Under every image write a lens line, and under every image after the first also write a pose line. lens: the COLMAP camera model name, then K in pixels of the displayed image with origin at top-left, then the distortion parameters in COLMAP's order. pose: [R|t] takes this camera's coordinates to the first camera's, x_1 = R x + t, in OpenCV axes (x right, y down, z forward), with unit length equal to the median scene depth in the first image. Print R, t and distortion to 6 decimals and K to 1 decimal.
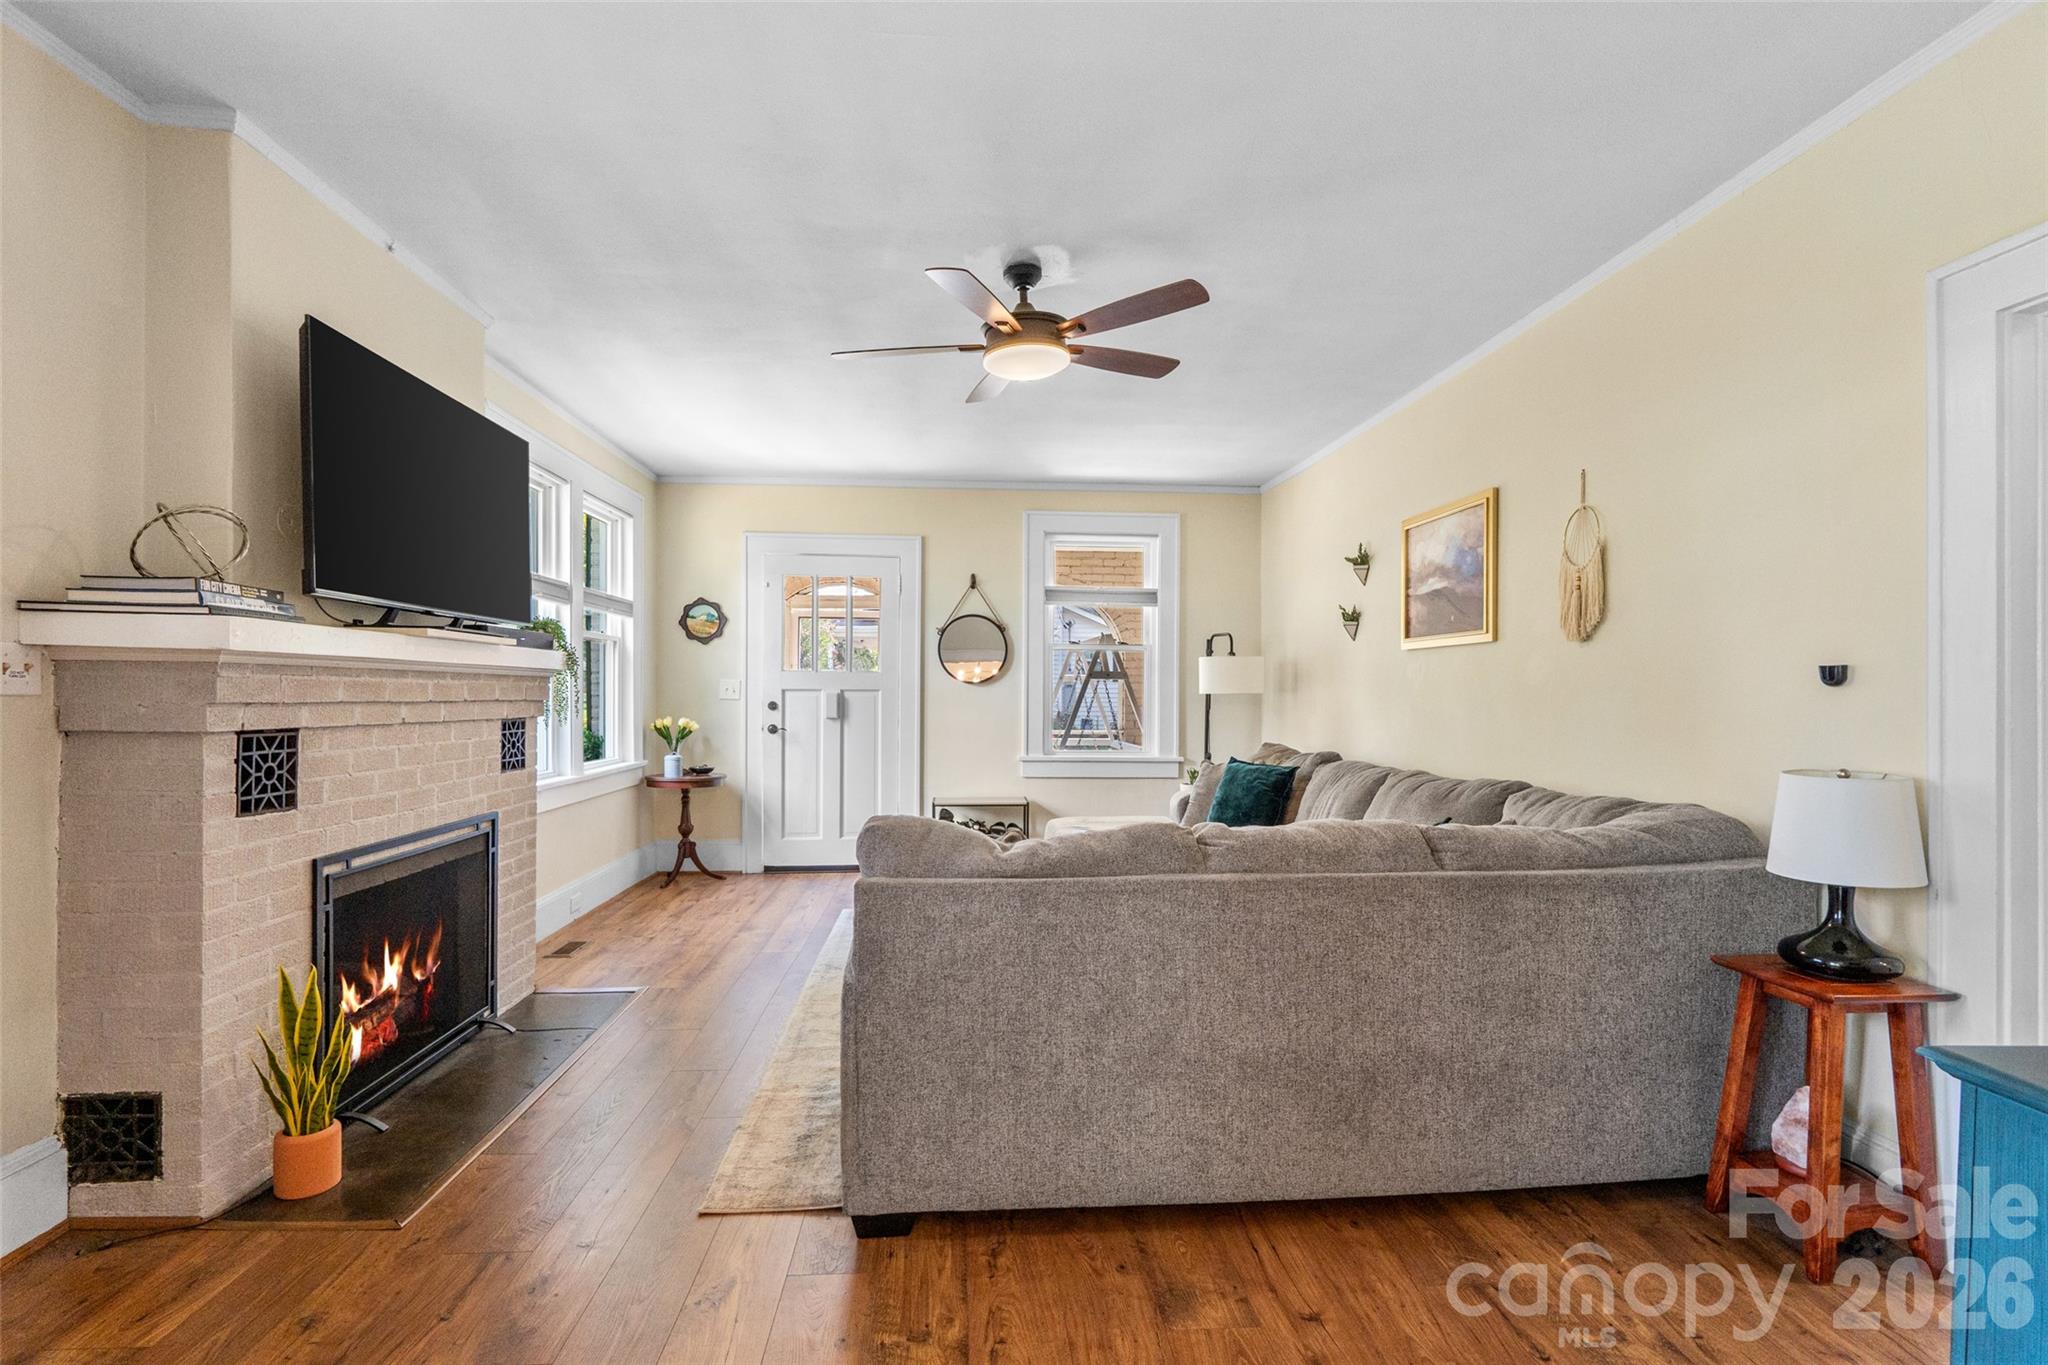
lens RADIAL K [[960.0, 0, 1036.7], [0, 960.0, 689.1], [0, 0, 1]] dist [-0.008624, 0.002665]
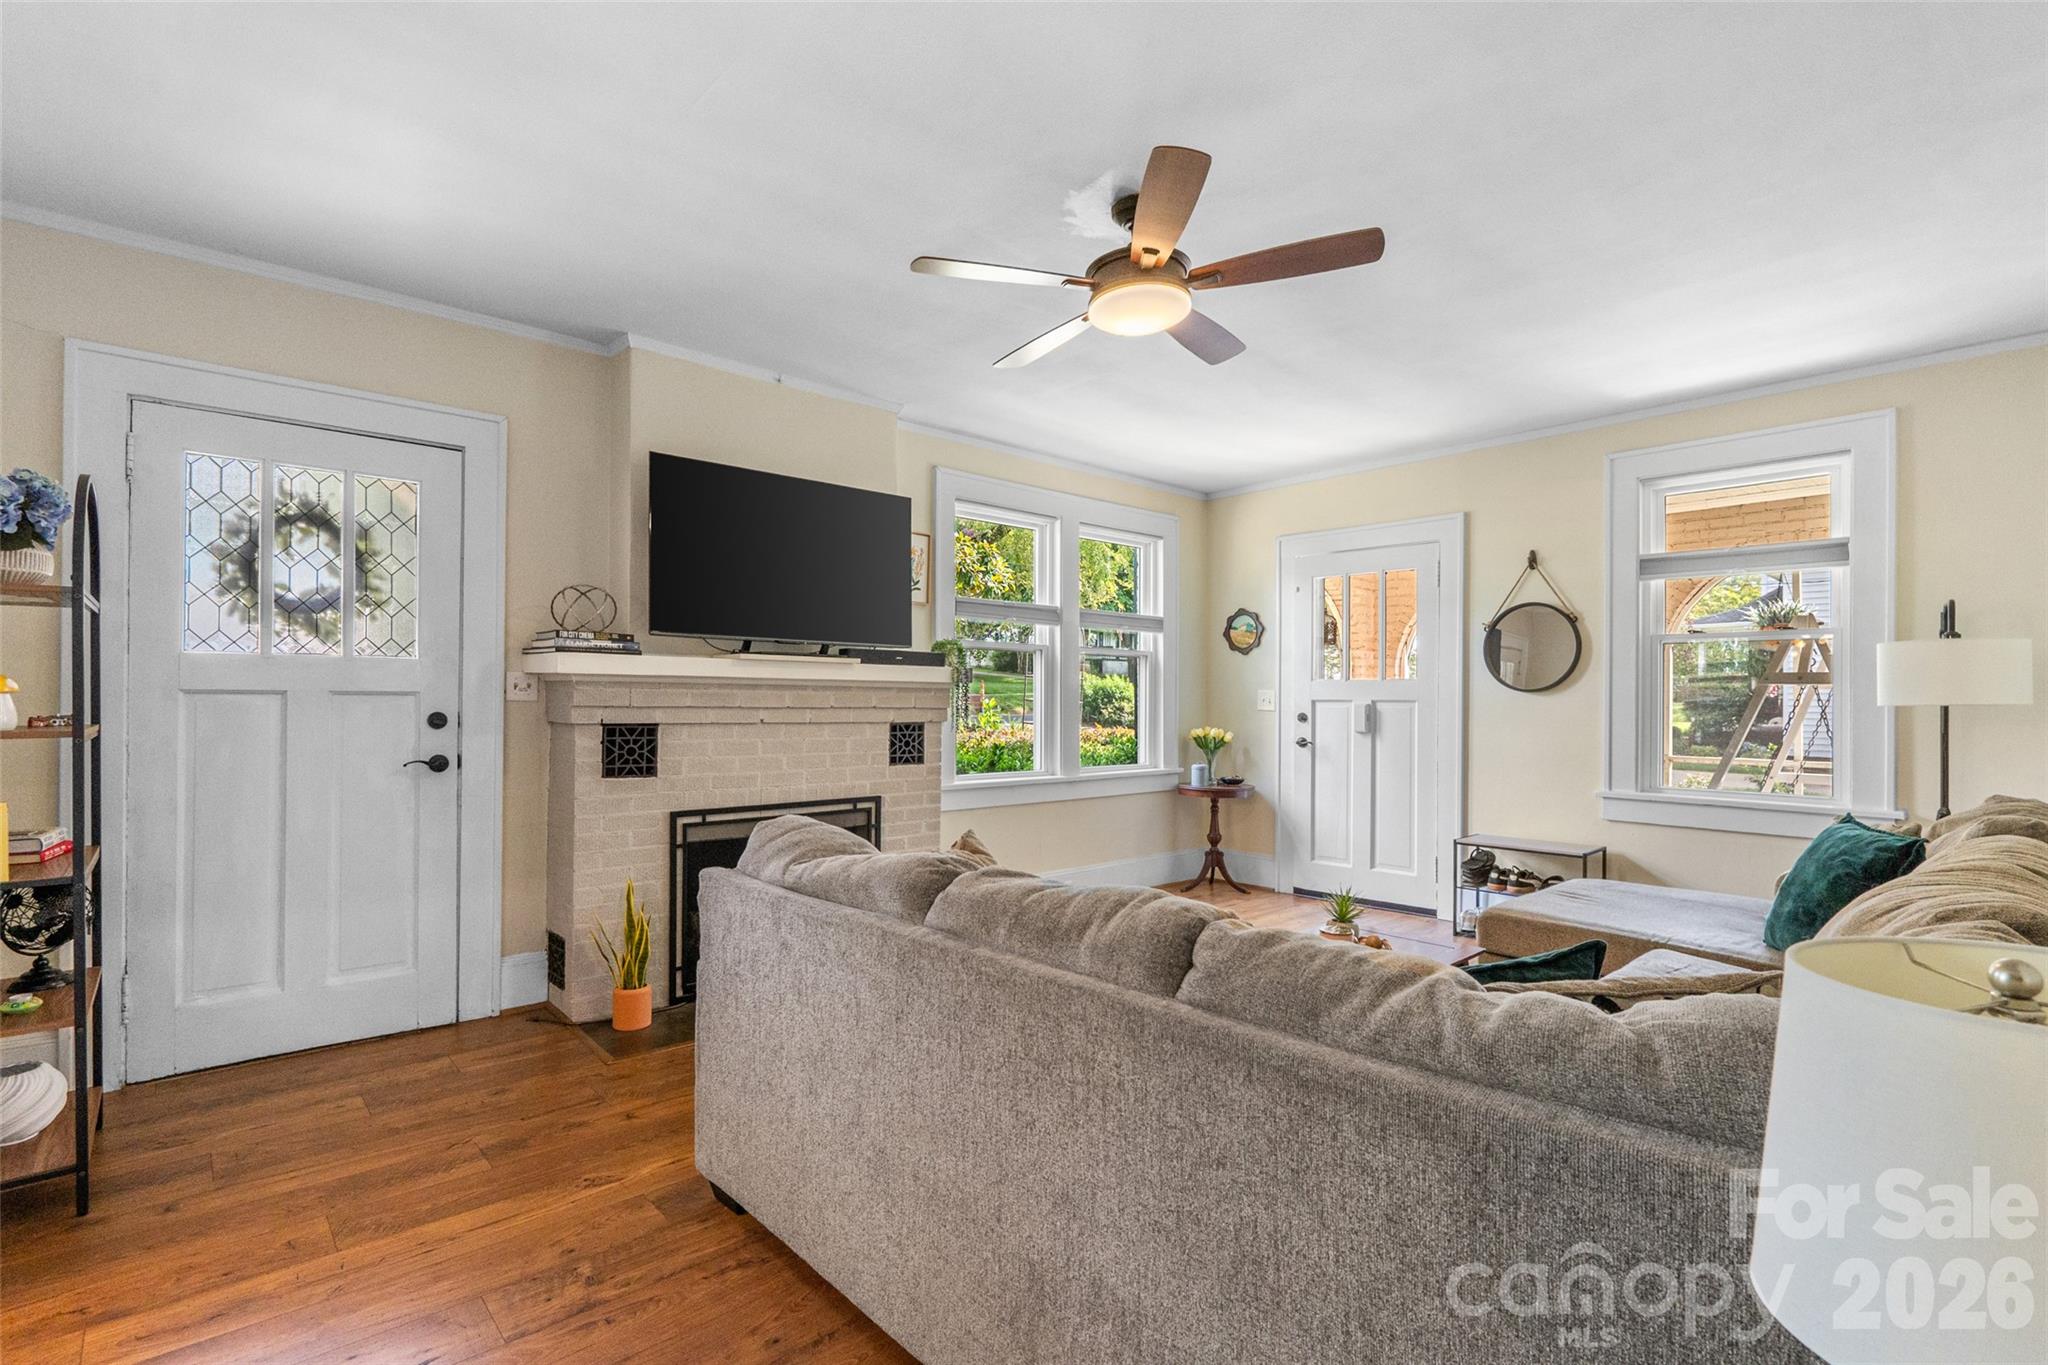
lens RADIAL K [[960.0, 0, 1010.7], [0, 960.0, 694.0], [0, 0, 1]] dist [-0.008624, 0.002665]
pose [[0.607061, -0.007405, -0.794621, 0.315970], [-0.000185, 0.999955, -0.009460, 0.003354], [0.794655, 0.005890, 0.607032, 0.213151]]
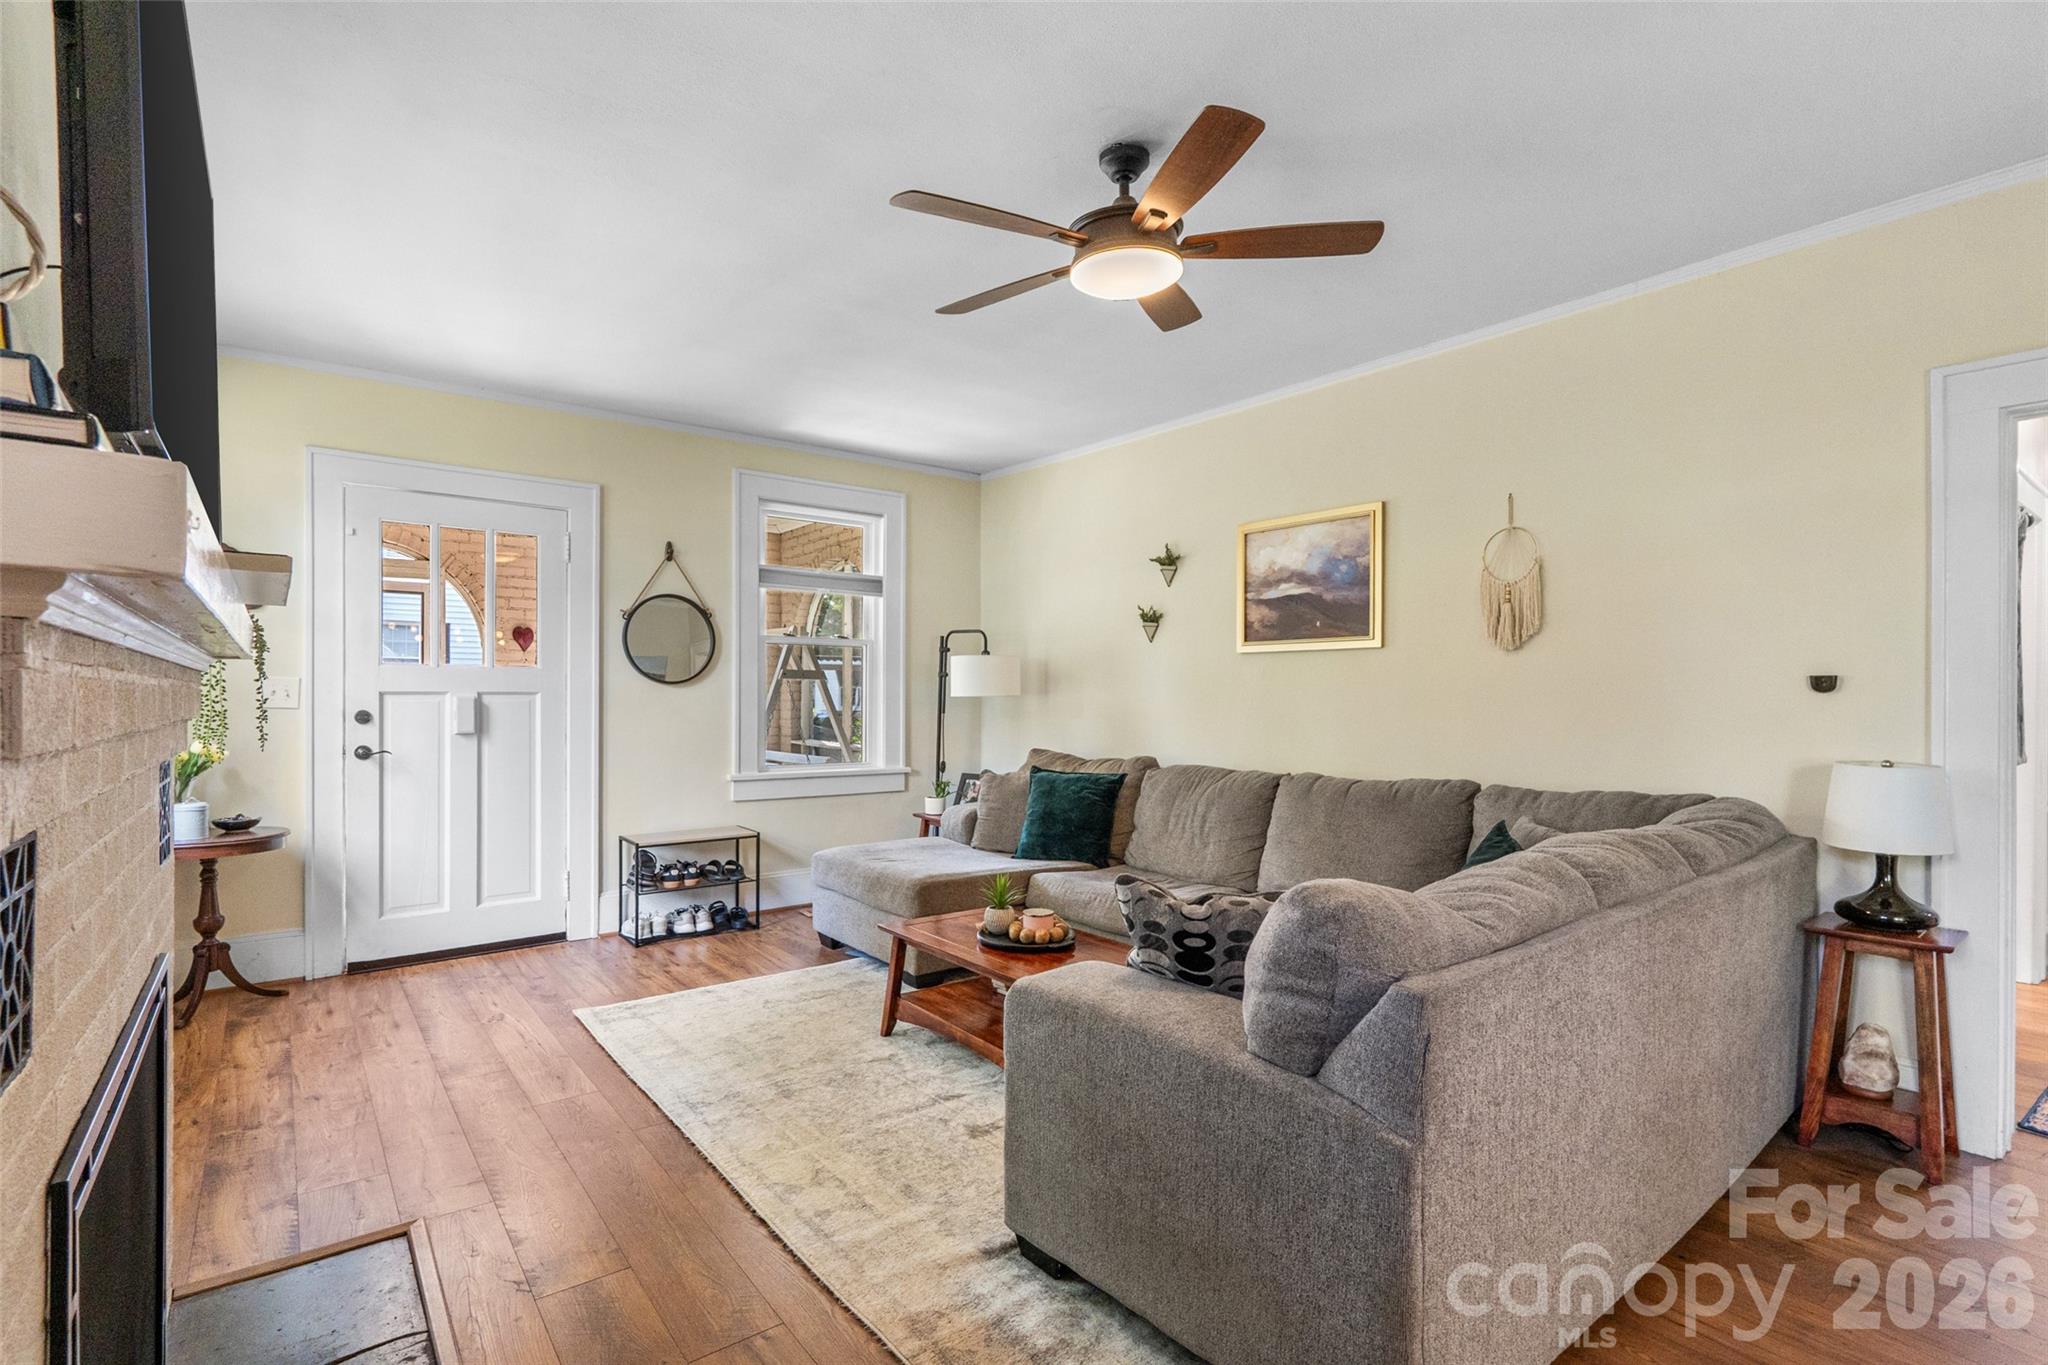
lens RADIAL K [[960.0, 0, 1035.5], [0, 960.0, 690.1], [0, 0, 1]] dist [-0.008624, 0.002665]
pose [[0.831221, -0.000775, 0.555941, -0.271031], [-0.000512, 0.999998, 0.002159, -0.002924], [-0.555941, -0.002080, 0.831219, 0.211566]]
